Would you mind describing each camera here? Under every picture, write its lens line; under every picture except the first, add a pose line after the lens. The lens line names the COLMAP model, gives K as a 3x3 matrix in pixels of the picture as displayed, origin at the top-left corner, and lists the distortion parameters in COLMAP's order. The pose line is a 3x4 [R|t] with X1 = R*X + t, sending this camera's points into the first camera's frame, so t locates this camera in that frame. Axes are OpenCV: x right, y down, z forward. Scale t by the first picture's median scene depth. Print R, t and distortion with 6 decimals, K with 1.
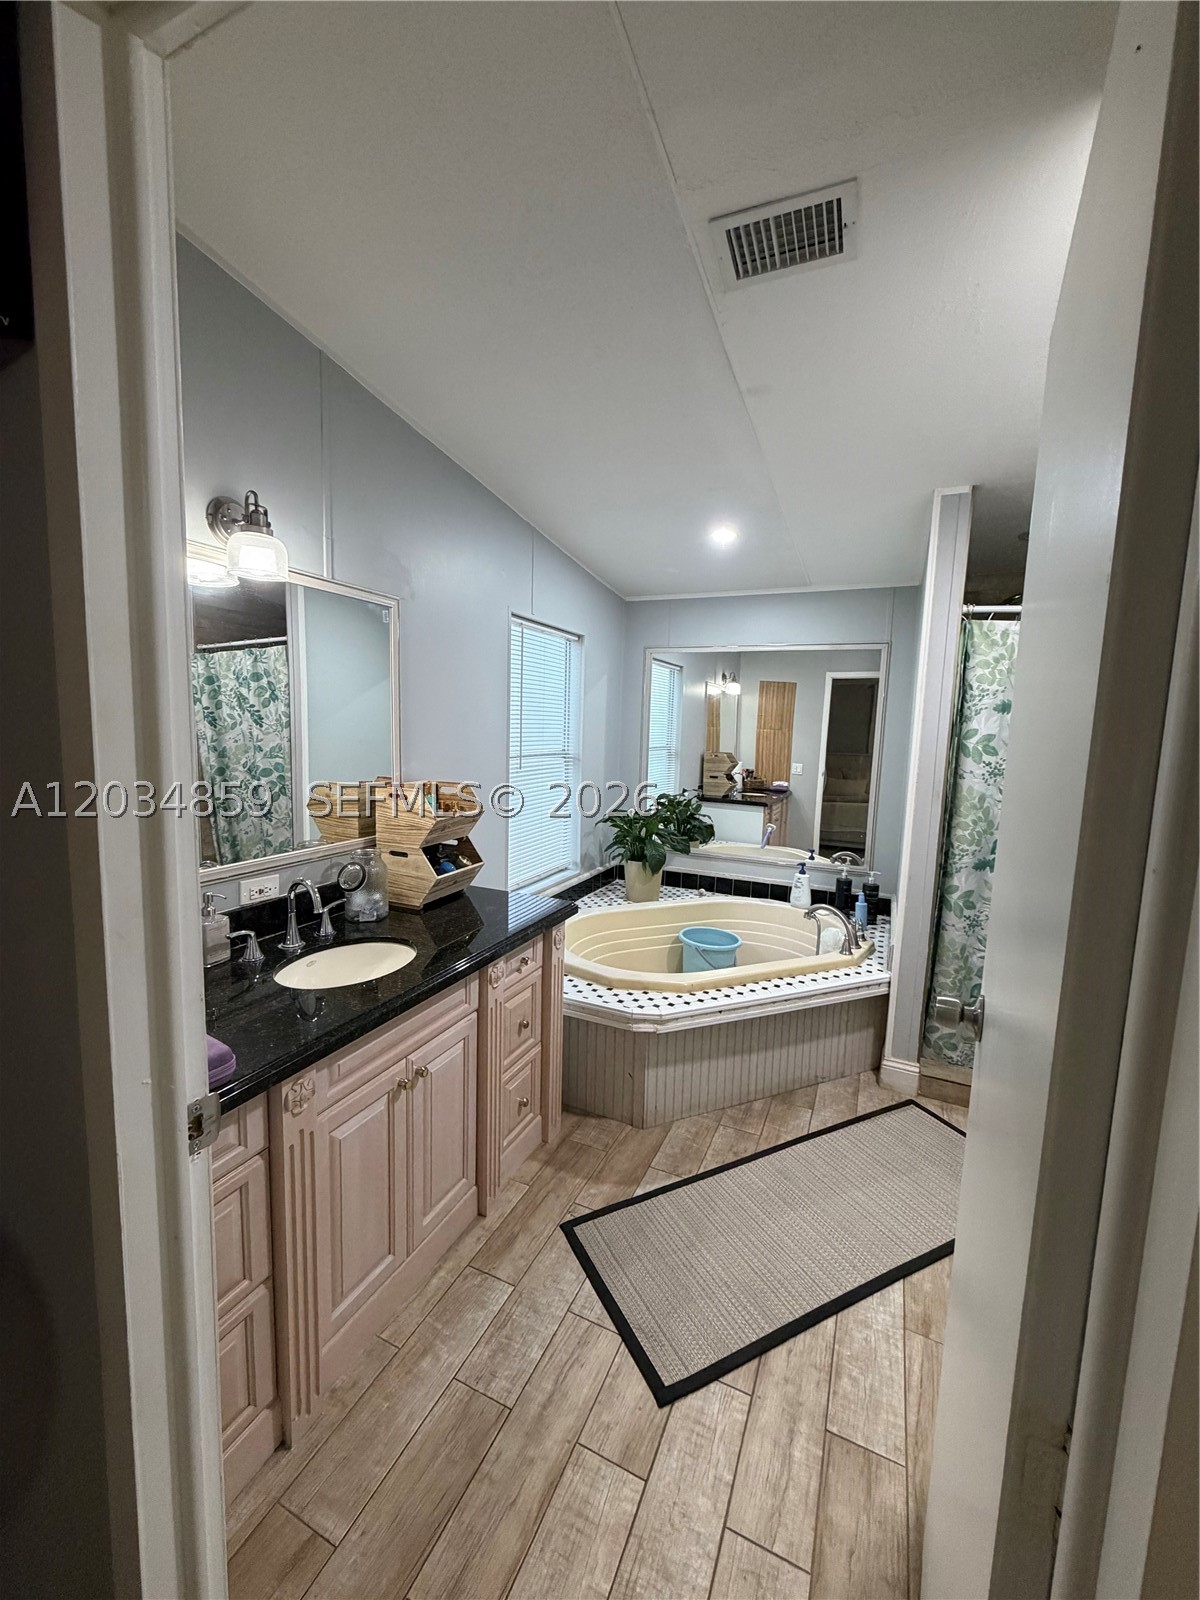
lens RADIAL K [[641.6, 0, 598.3], [0, 641.6, 797.3], [0, 0, 1]] dist [-0.000572, 0.000969]
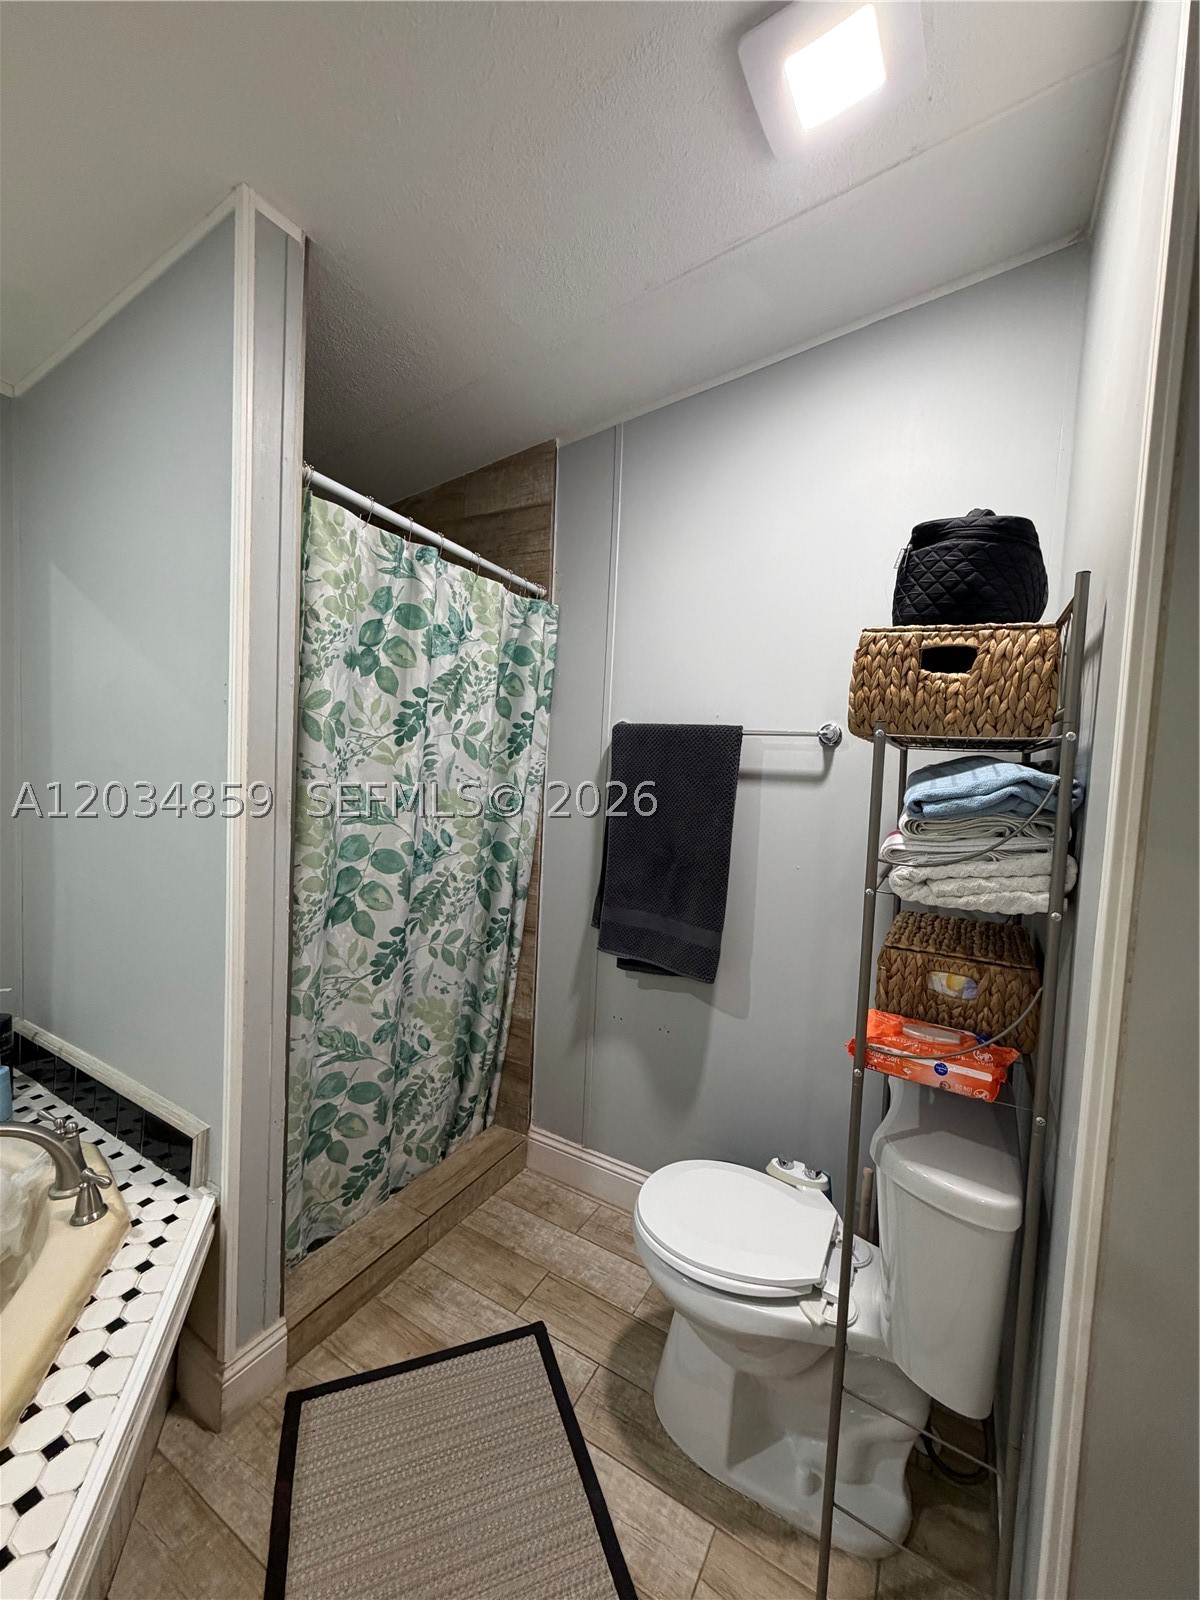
lens RADIAL K [[641.6, 0, 599.3], [0, 641.6, 795.9], [0, 0, 1]] dist [-0.000572, 0.000969]
pose [[0.103342, -0.079972, 0.991426, 0.035310], [0.073493, 0.994652, 0.072572, -0.036967], [-0.991927, 0.065363, 0.108666, 0.698713]]
